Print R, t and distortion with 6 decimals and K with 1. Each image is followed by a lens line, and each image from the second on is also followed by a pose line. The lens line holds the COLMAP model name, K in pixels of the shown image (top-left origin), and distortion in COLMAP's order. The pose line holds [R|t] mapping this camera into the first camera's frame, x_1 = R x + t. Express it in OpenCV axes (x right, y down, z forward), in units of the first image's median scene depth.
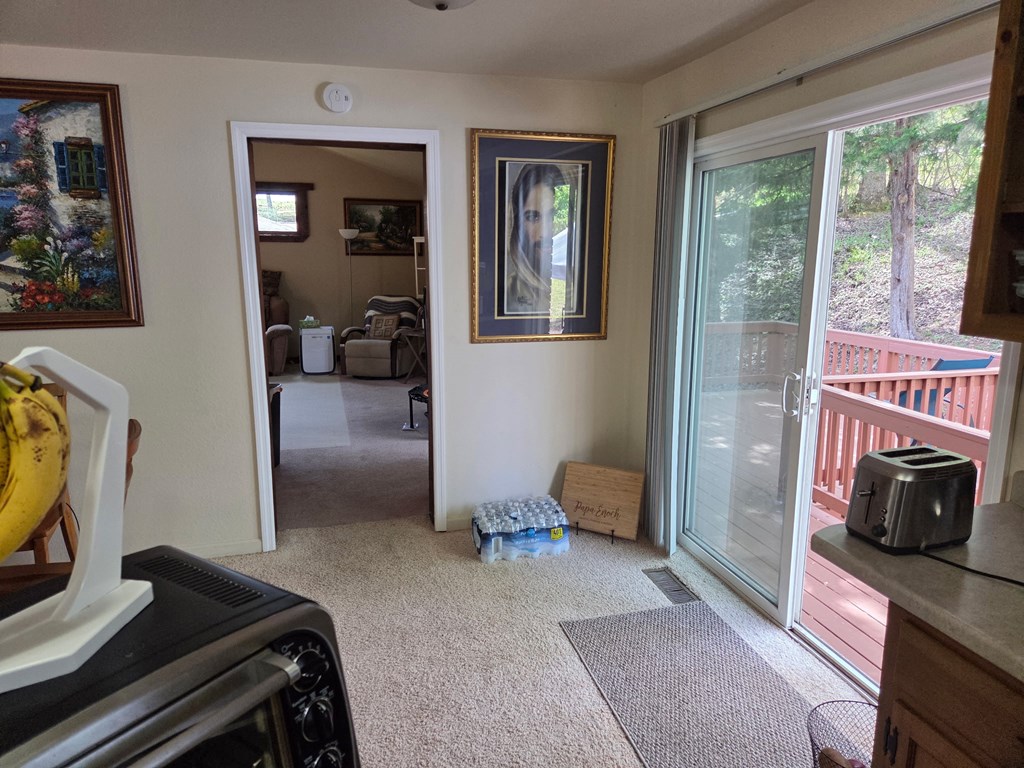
lens RADIAL K [[681.9, 0, 511.1], [0, 681.9, 379.9], [0, 0, 1]] dist [0.054544, -0.042086]
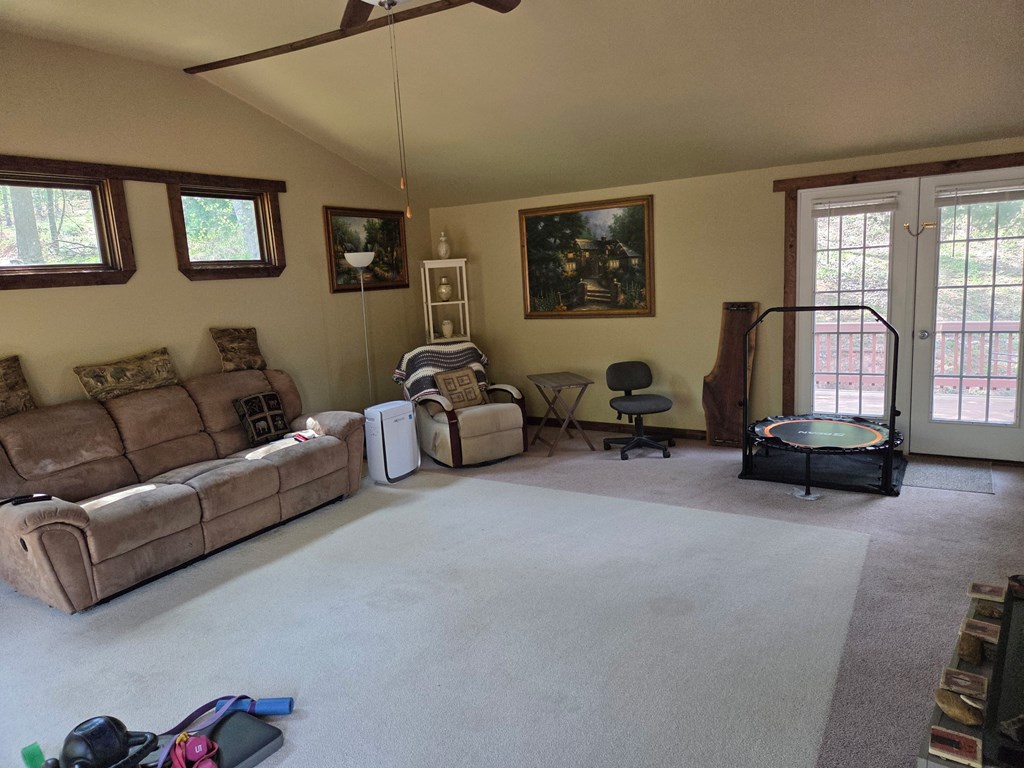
lens RADIAL K [[681.9, 0, 520.4], [0, 681.9, 379.9], [0, 0, 1]] dist [0.054544, -0.042086]
pose [[0.730026, -0.152186, 0.666259, -1.400304], [0.180772, 0.983168, 0.026501, -0.214608], [-0.659078, 0.101095, 0.745249, 1.013555]]
